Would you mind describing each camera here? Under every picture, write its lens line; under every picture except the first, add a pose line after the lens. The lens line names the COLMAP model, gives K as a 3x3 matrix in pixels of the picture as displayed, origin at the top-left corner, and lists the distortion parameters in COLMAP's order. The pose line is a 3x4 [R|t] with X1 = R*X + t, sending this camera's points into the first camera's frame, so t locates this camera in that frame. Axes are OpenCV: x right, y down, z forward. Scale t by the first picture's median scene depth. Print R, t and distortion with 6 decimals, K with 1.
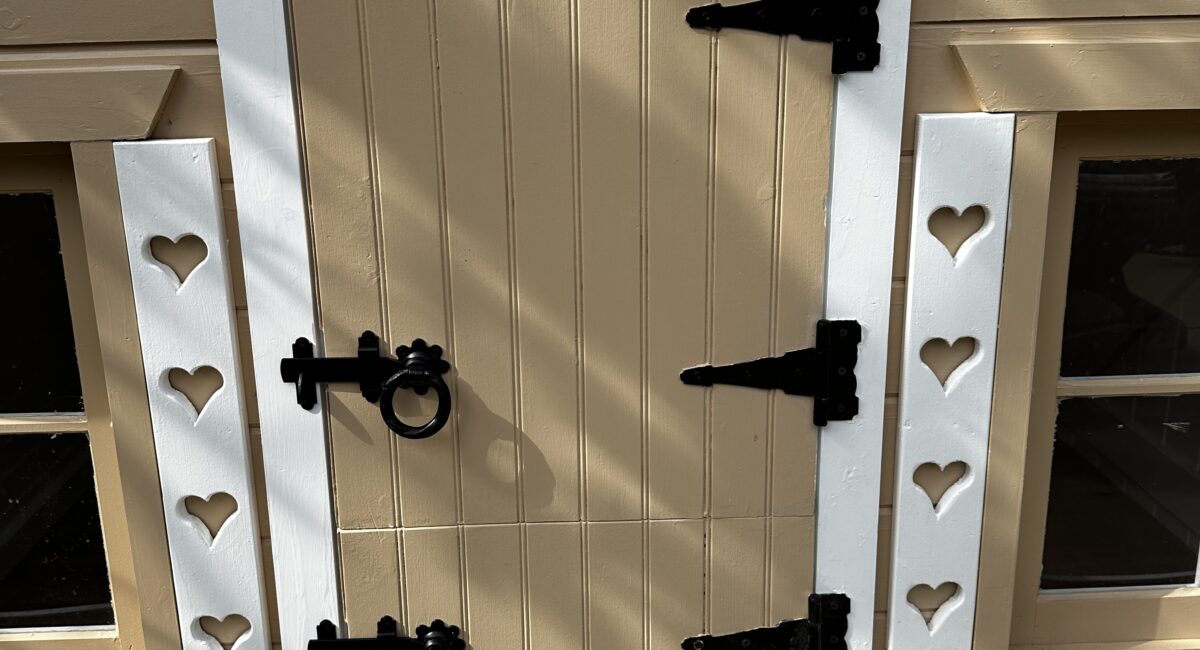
lens RADIAL K [[1132.8, 0, 589.2], [0, 1132.8, 319.4], [0, 0, 1]] dist [0.078612, 0.000000]
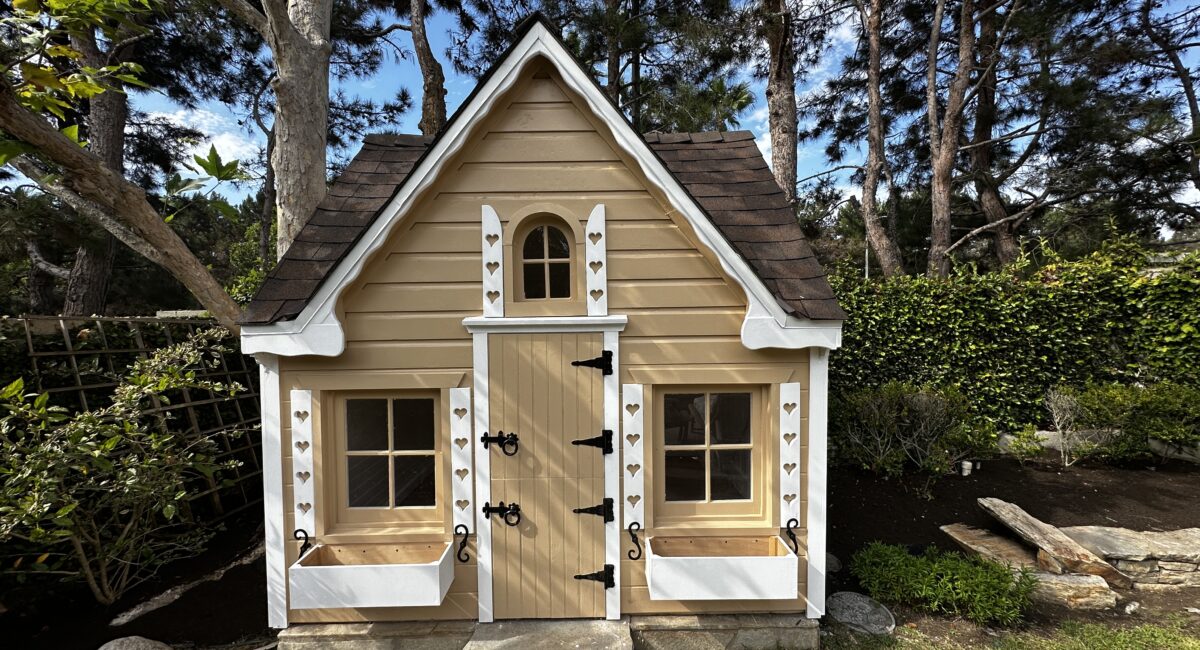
lens RADIAL K [[472.5, 0, 599.0], [0, 472.5, 327.0], [0, 0, 1]] dist [-0.002533, 0.000017]
pose [[0.999710, 0.009362, -0.022208, 0.221685], [-0.014449, 0.970318, -0.241402, 0.056244], [0.019289, 0.241653, 0.970171, -0.862828]]
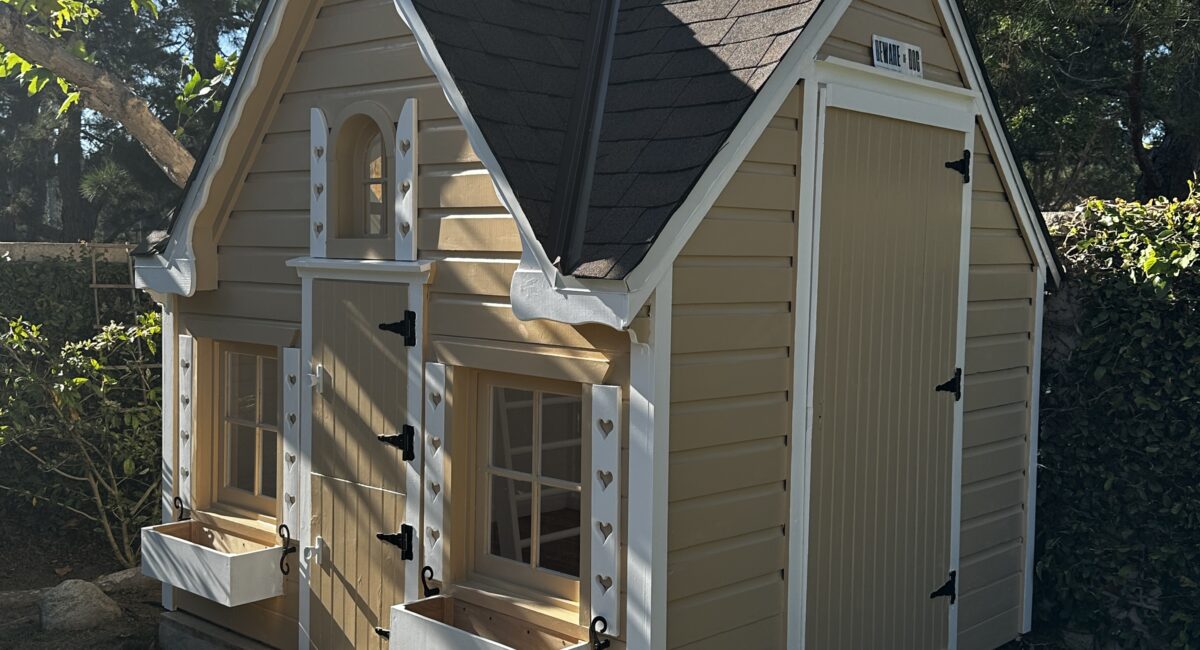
lens RADIAL K [[1255.4, 0, 604.6], [0, 1255.4, 332.5], [0, 0, 1]] dist [0.041221, 0.000000]
pose [[0.707994, 0.081539, -0.701496, 2.898212], [-0.226342, 0.967113, -0.116025, 0.030561], [0.668965, 0.240923, 0.703166, -1.063292]]
